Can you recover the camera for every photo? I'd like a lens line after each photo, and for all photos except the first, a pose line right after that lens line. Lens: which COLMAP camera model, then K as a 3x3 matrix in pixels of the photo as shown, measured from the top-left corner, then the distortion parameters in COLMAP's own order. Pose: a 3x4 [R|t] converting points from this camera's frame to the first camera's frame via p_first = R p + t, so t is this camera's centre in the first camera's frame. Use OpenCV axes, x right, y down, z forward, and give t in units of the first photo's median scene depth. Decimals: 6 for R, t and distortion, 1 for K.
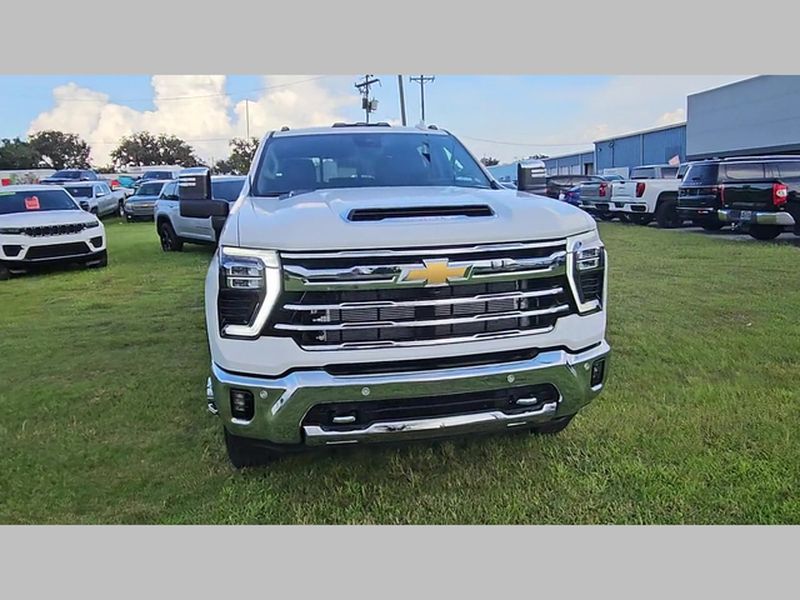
lens RADIAL K [[605.2, 0, 403.9], [0, 605.2, 301.5], [0, 0, 1]] dist [0.004685, 0.000567]
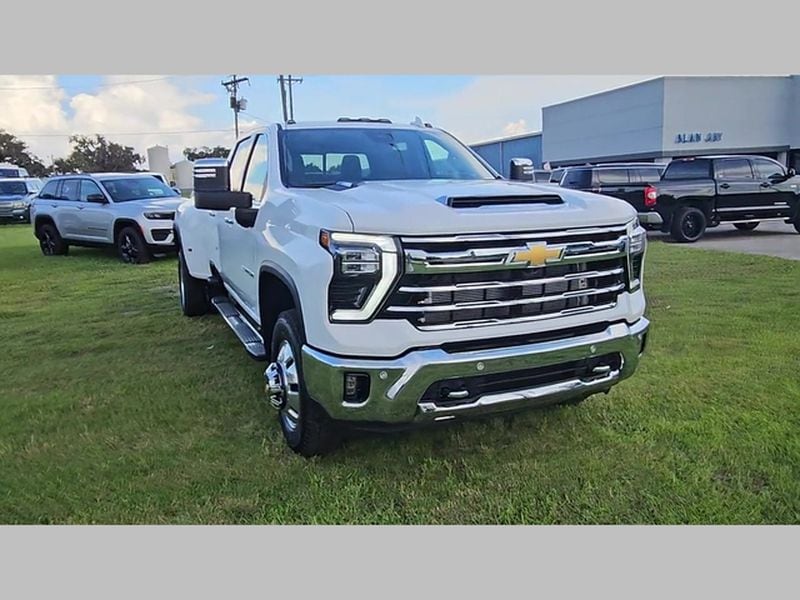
lens RADIAL K [[605.2, 0, 405.2], [0, 605.2, 299.5], [0, 0, 1]] dist [0.004685, 0.000567]
pose [[0.974450, -0.031870, 0.222334, -0.381640], [0.033801, 0.999417, -0.004886, 0.028086], [-0.222049, 0.012277, 0.974958, -0.013845]]
